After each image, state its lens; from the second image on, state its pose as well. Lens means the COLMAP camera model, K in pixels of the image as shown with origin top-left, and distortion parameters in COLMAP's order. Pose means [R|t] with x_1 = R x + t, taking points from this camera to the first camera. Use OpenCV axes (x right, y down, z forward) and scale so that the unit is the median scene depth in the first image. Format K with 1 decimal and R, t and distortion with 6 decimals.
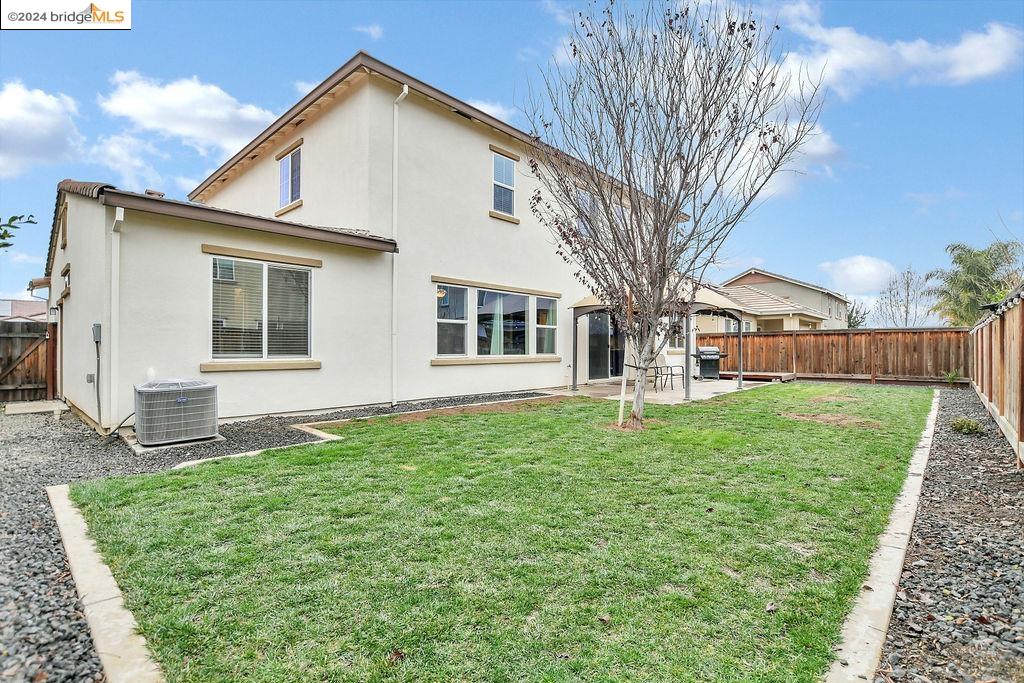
lens RADIAL K [[492.3, 0, 506.7], [0, 492.3, 348.9], [0, 0, 1]] dist [-0.003380, -0.000459]
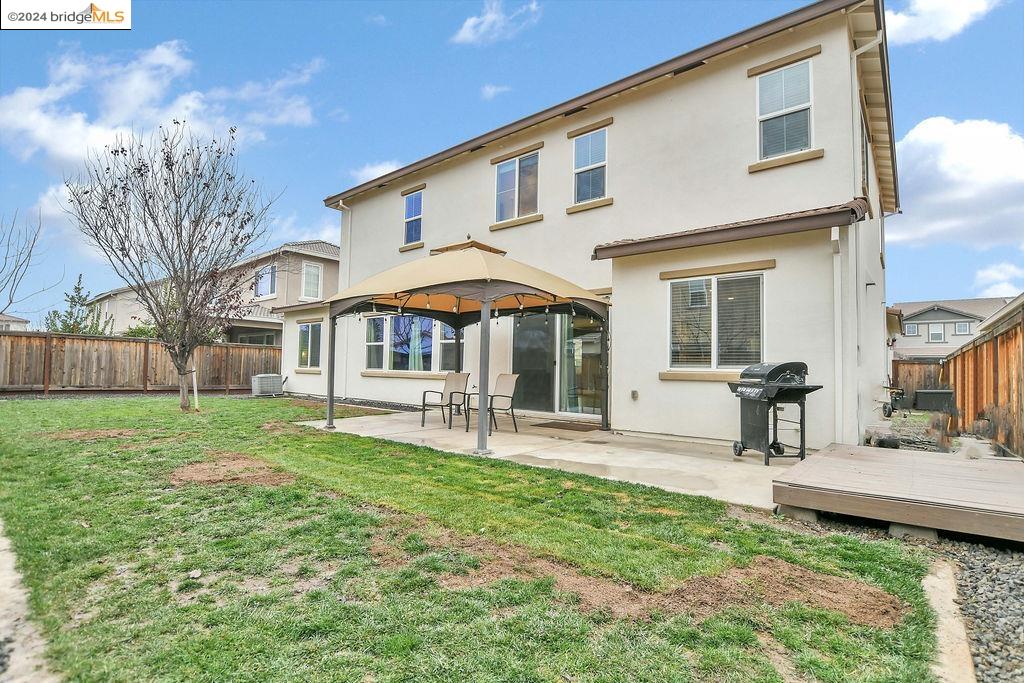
lens RADIAL K [[492.3, 0, 506.7], [0, 492.3, 348.9], [0, 0, 1]] dist [-0.003380, -0.000459]
pose [[0.080965, -0.015050, -0.996603, 1.062537], [-0.002365, 0.999880, -0.015292, -0.019674], [0.996714, 0.003595, 0.080920, 1.061593]]
